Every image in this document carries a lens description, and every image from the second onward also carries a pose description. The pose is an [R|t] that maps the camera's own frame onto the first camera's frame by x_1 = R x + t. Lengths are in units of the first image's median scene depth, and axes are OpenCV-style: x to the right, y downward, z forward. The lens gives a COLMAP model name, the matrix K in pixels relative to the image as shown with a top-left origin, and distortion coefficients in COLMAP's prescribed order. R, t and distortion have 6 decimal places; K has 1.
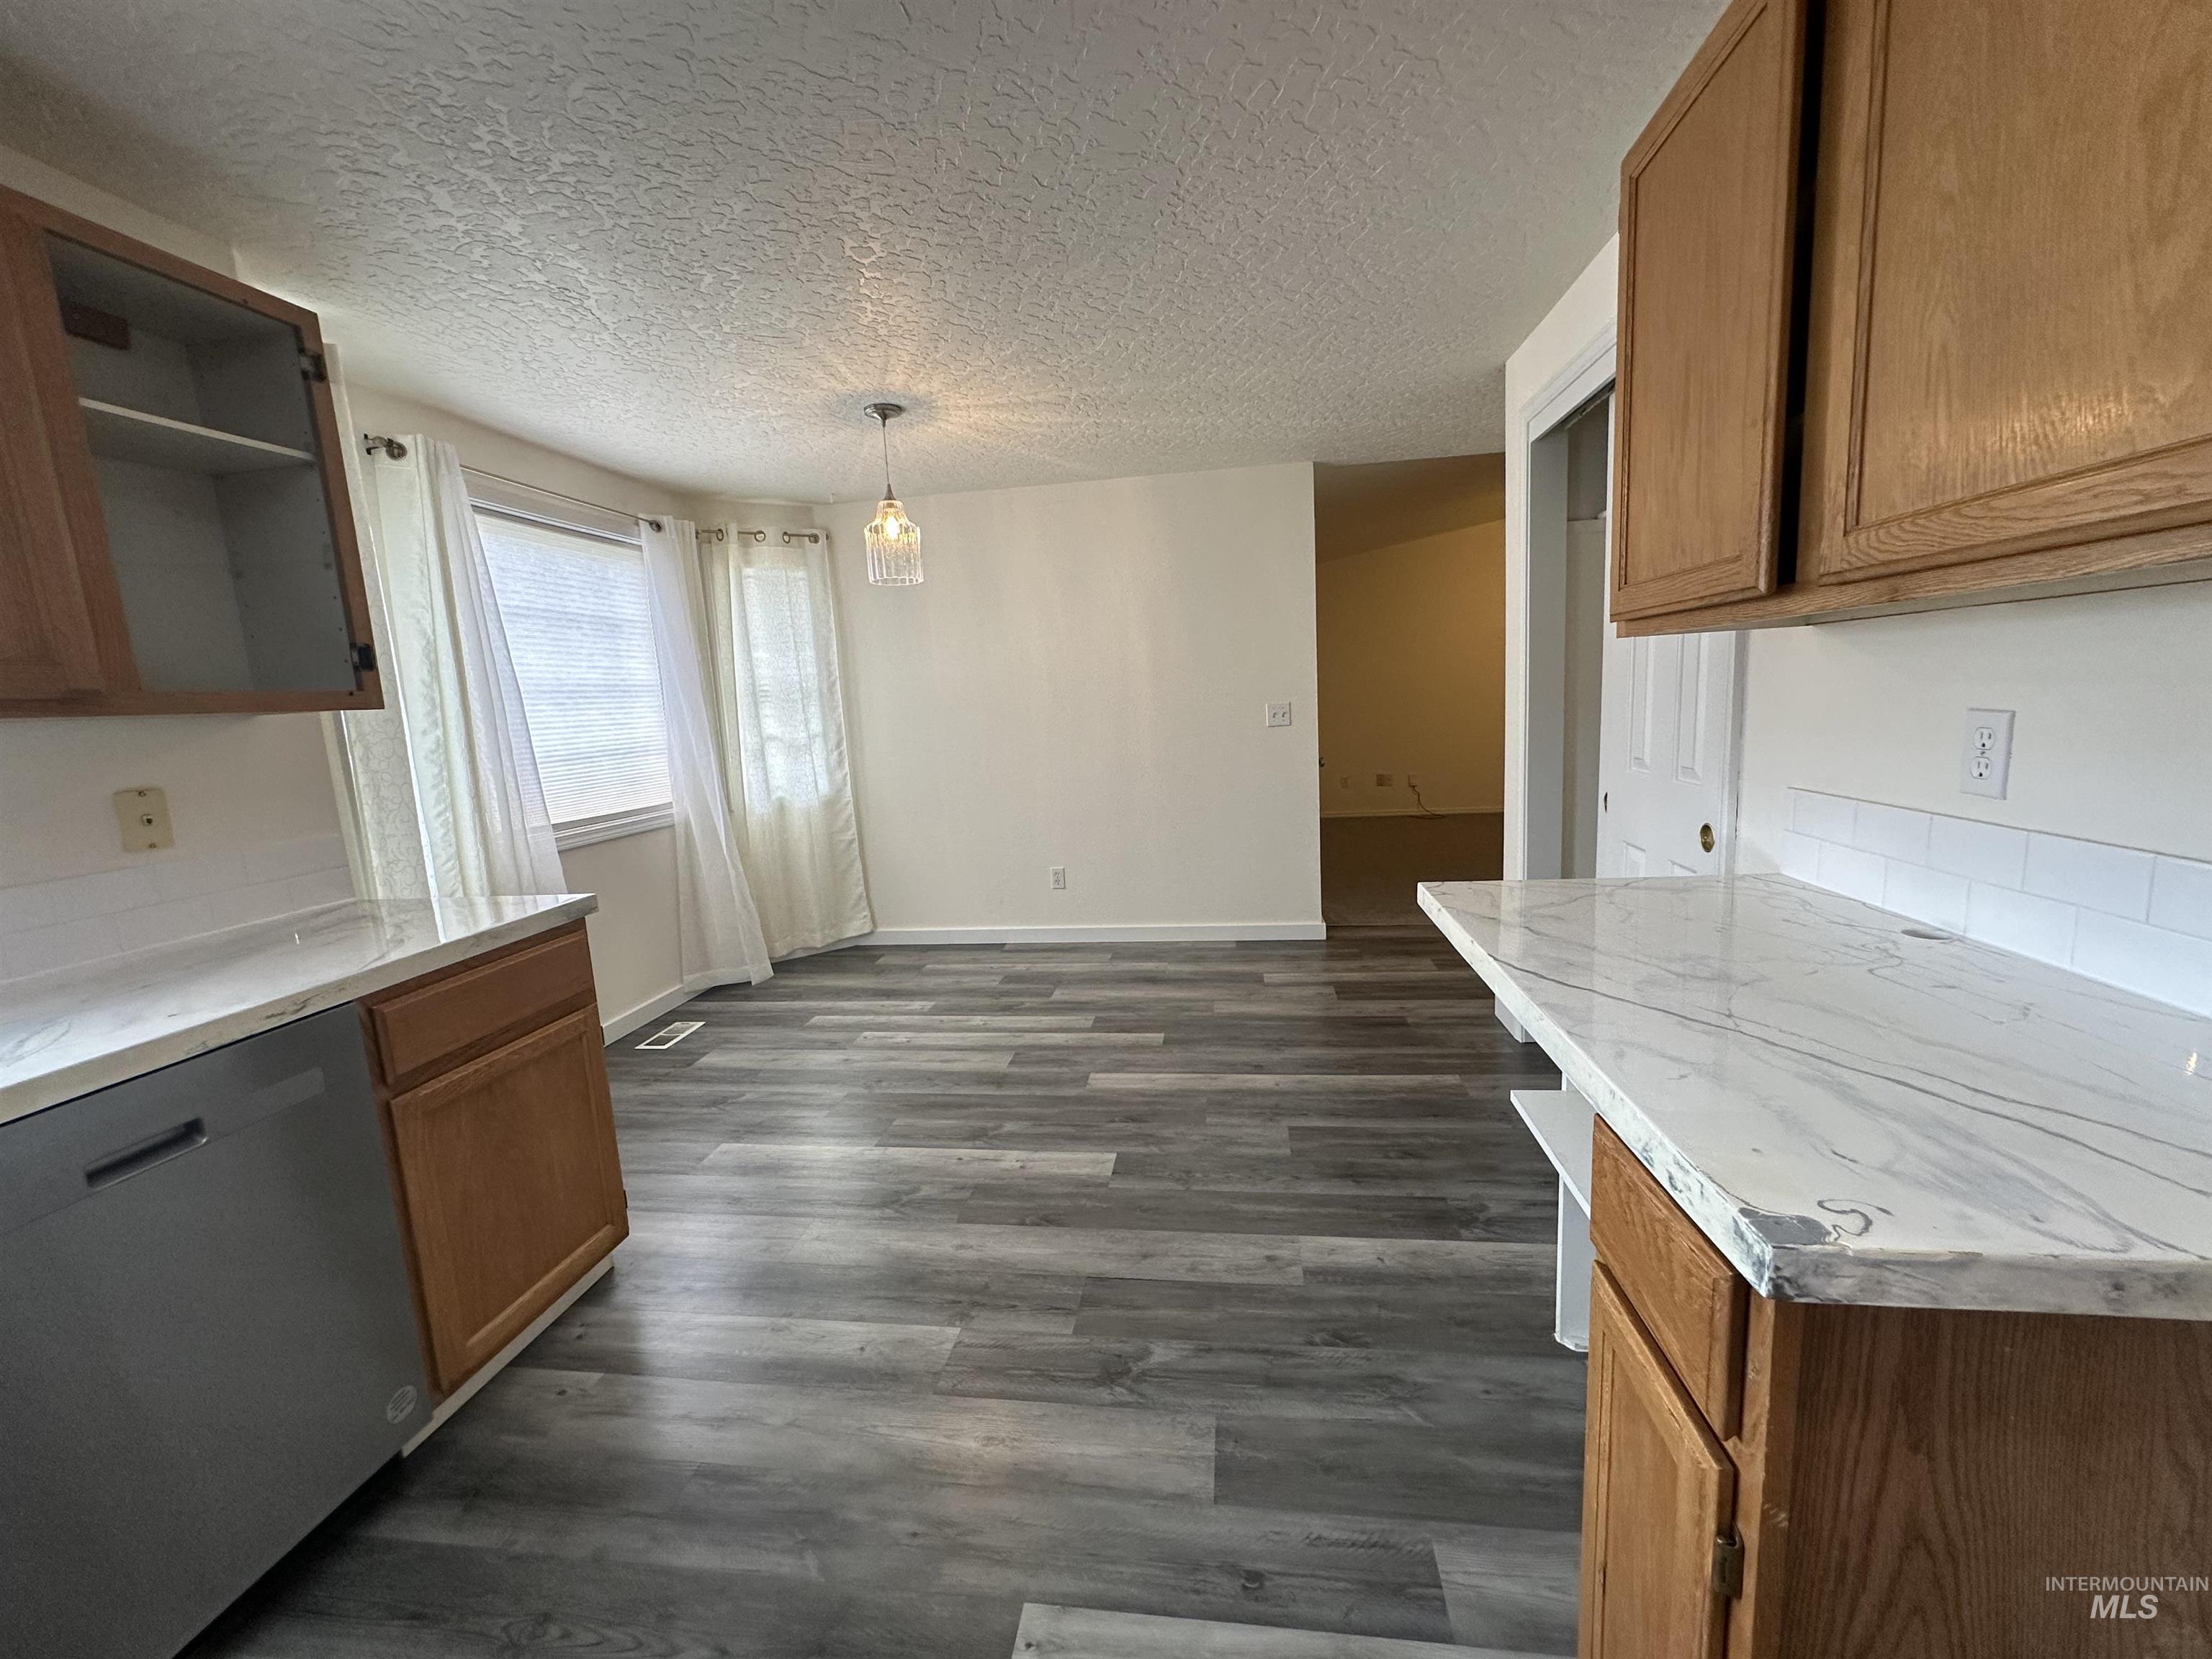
lens RADIAL K [[883.1, 0, 1104.5], [0, 883.1, 829.7], [0, 0, 1]] dist [-0.005392, 0.001126]
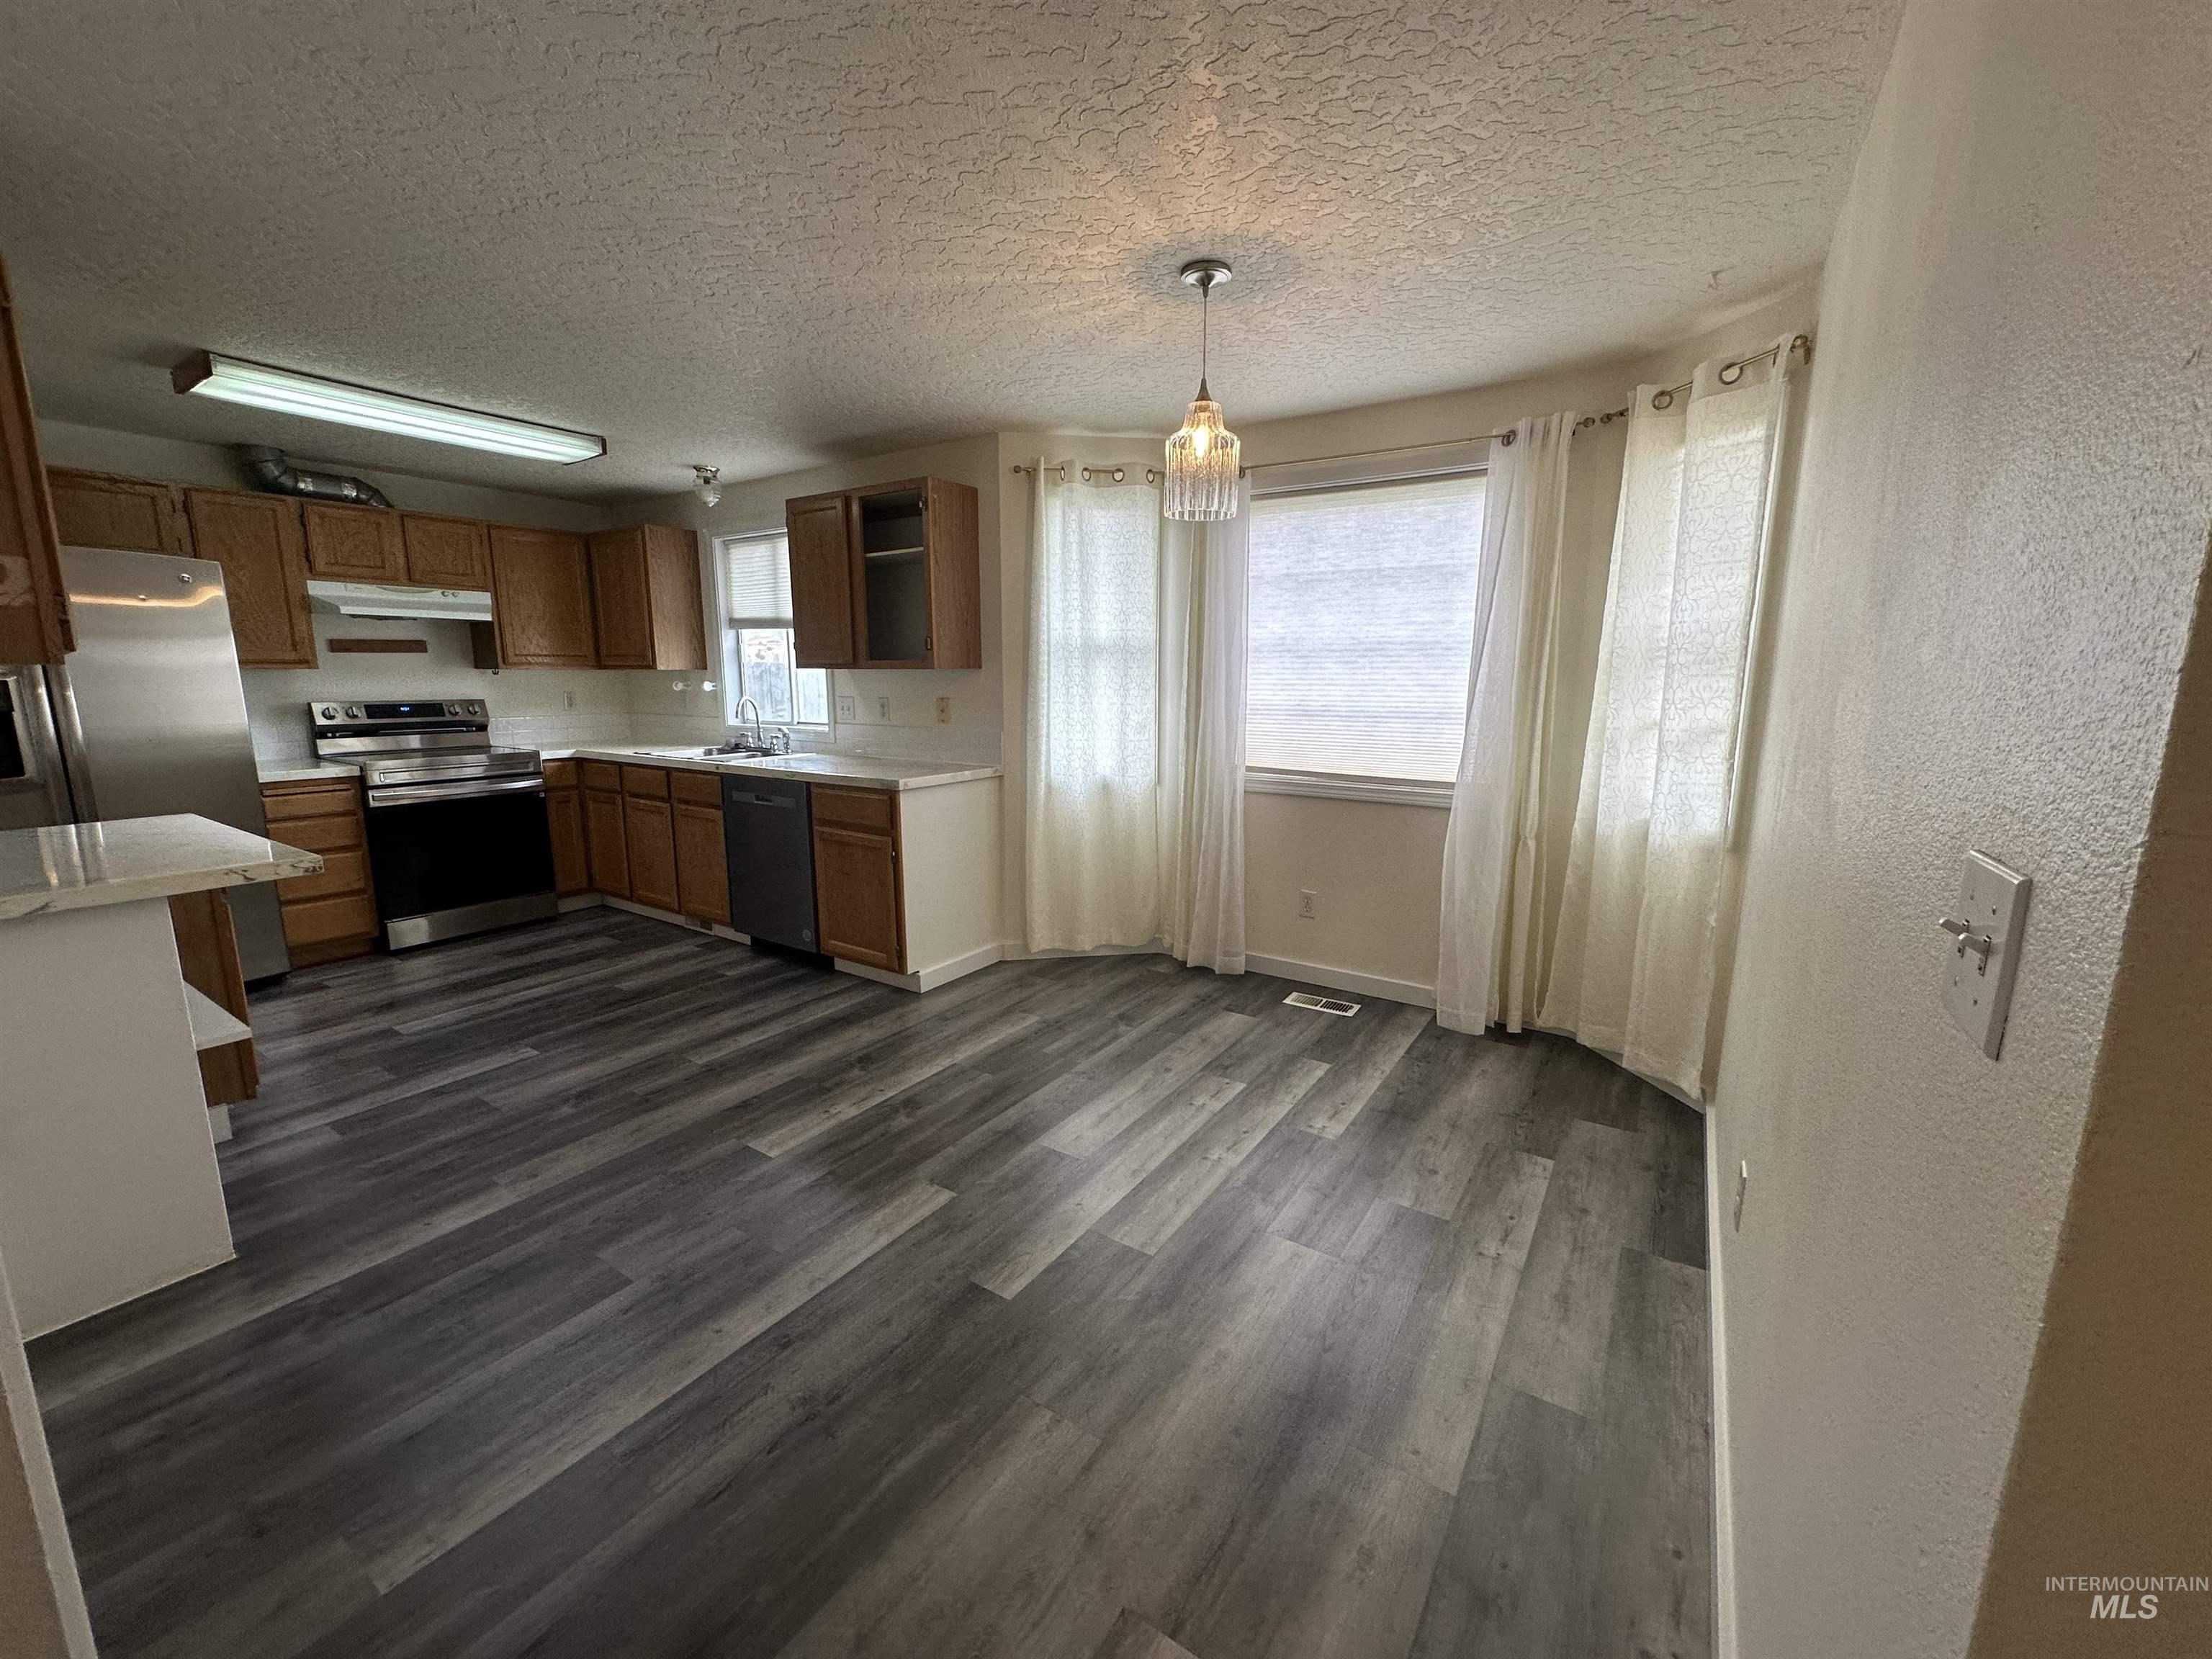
lens RADIAL K [[883.1, 0, 1106.0], [0, 883.1, 829.6], [0, 0, 1]] dist [-0.005392, 0.001126]
pose [[-0.429089, 0.208925, -0.878768, 0.811332], [-0.114362, 0.952487, 0.282293, -0.376307], [0.895993, 0.221627, -0.384809, 2.073184]]
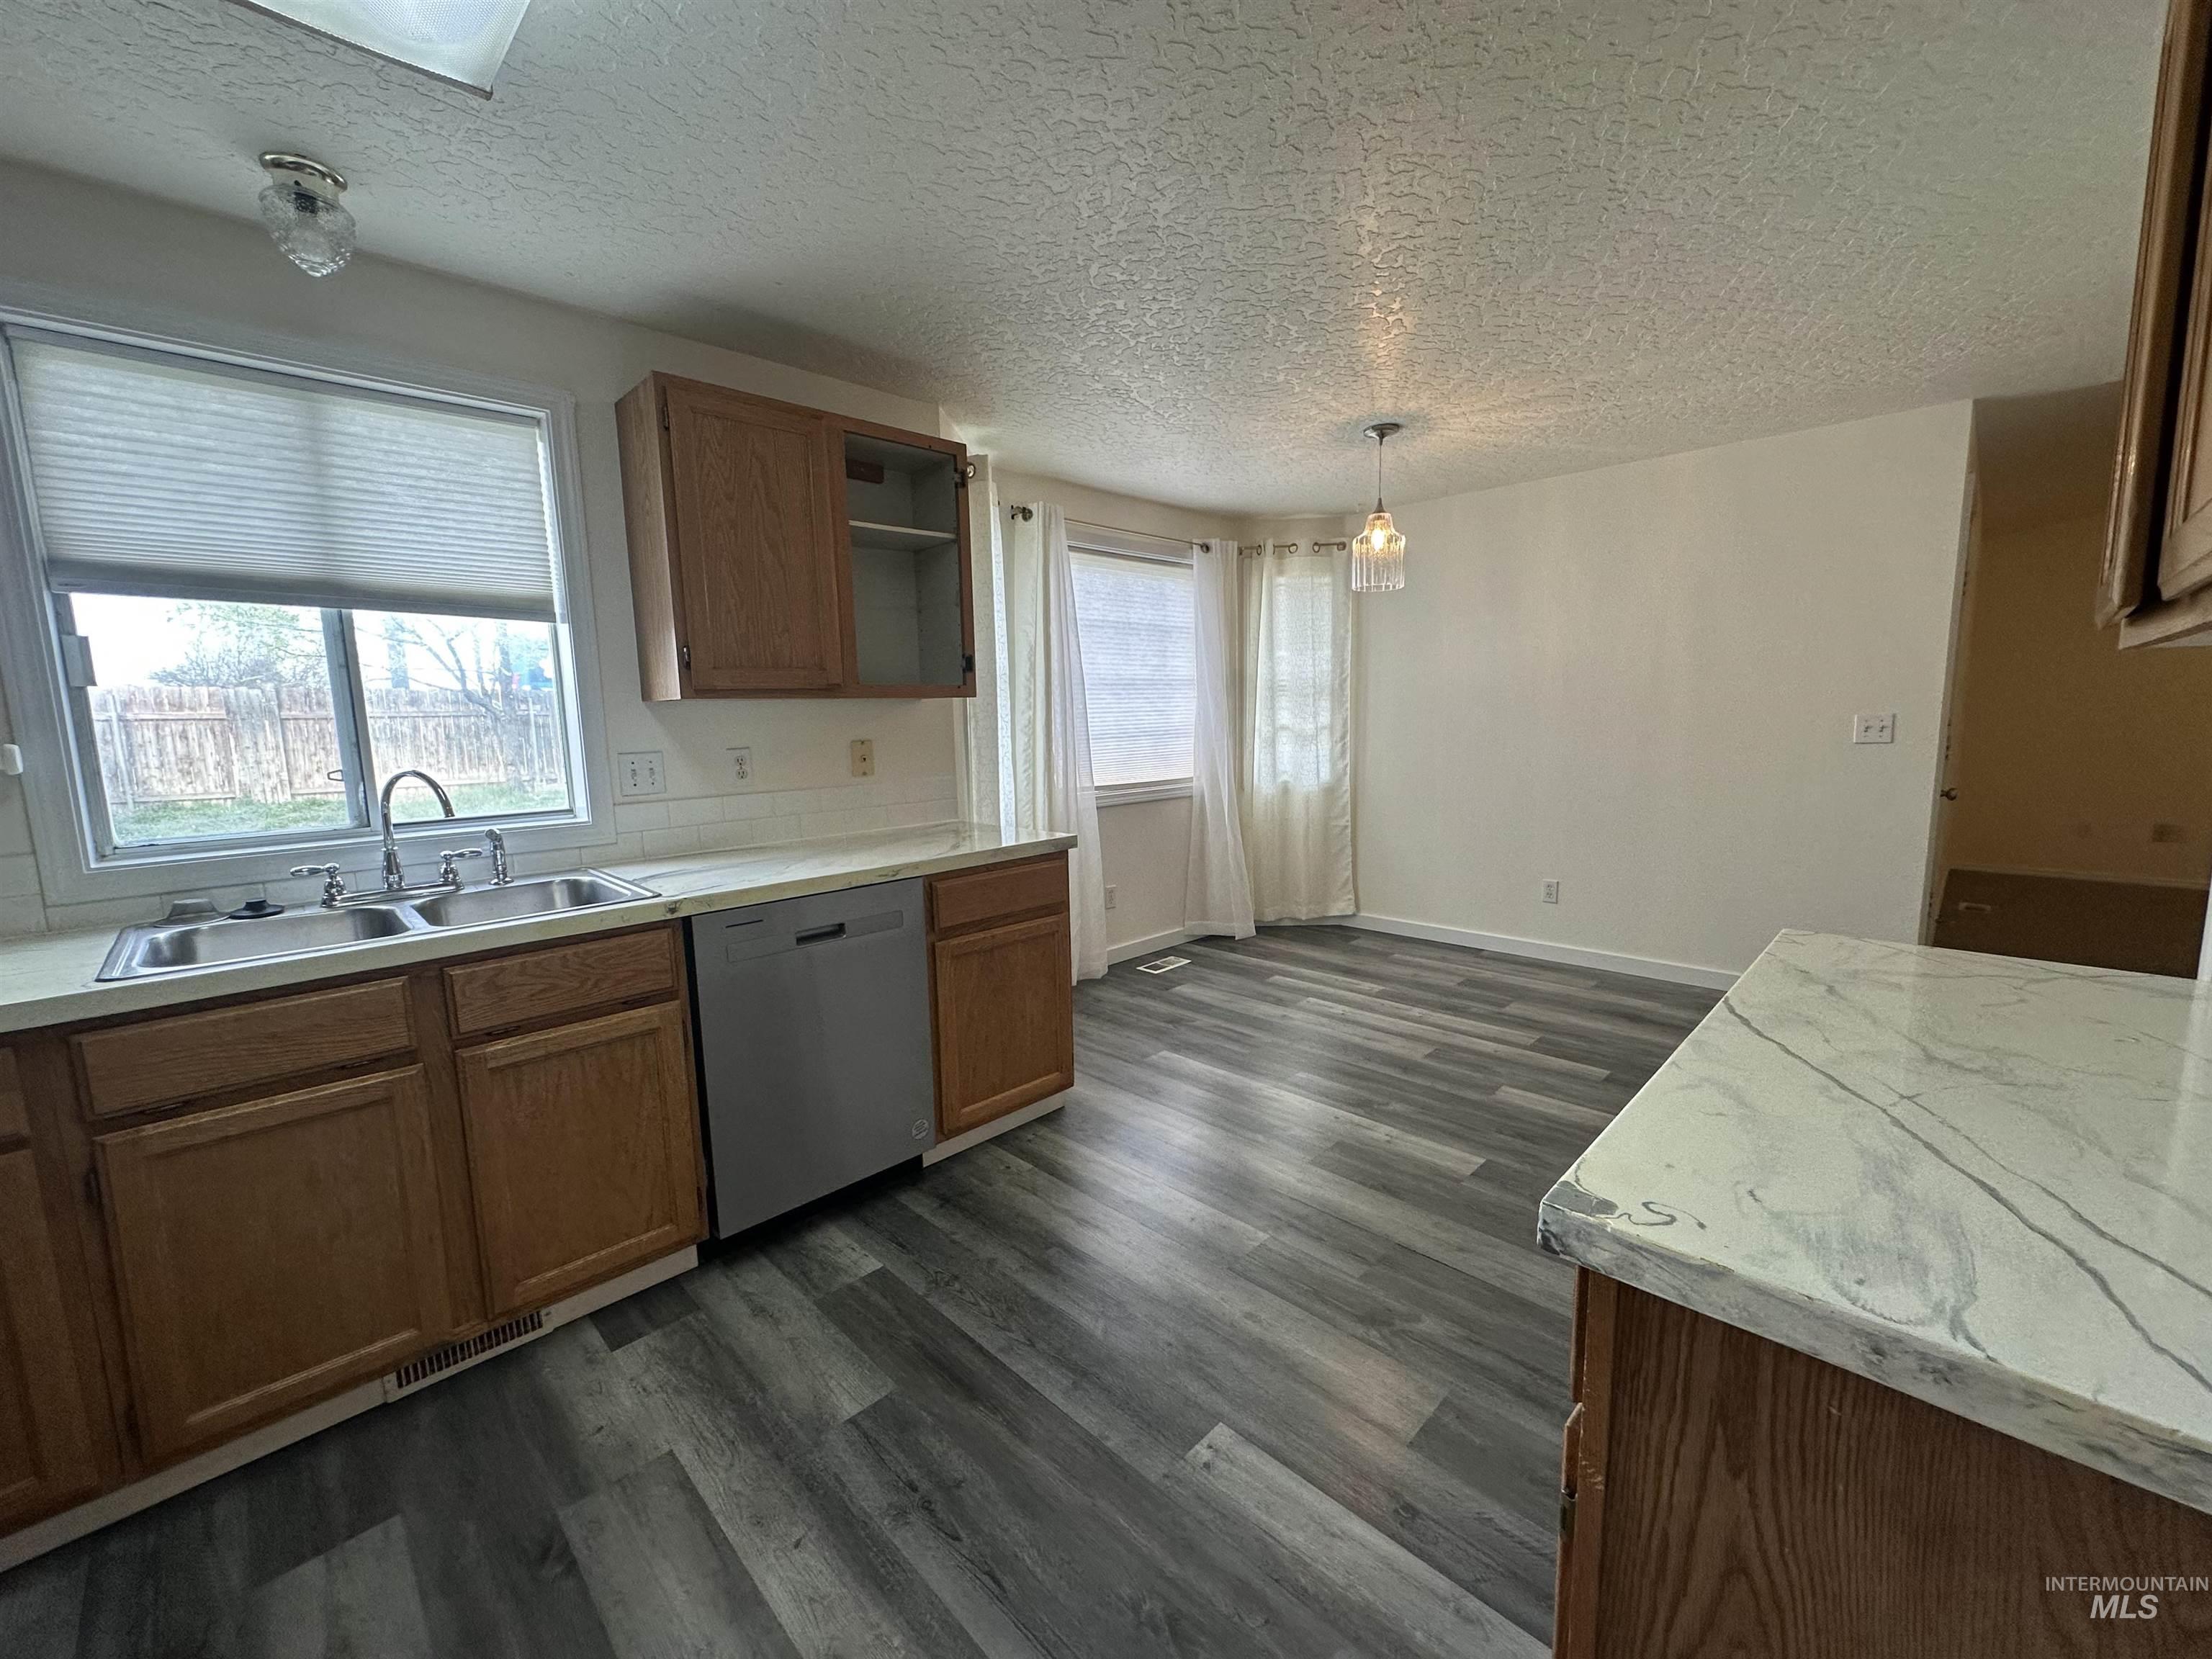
lens RADIAL K [[883.1, 0, 1102.1], [0, 883.1, 829.8], [0, 0, 1]] dist [-0.005392, 0.001126]
pose [[0.797627, 0.115977, -0.591896, 0.272883], [-0.110004, 0.992852, 0.046302, -0.002964], [0.593035, 0.028179, 0.804684, -0.091464]]
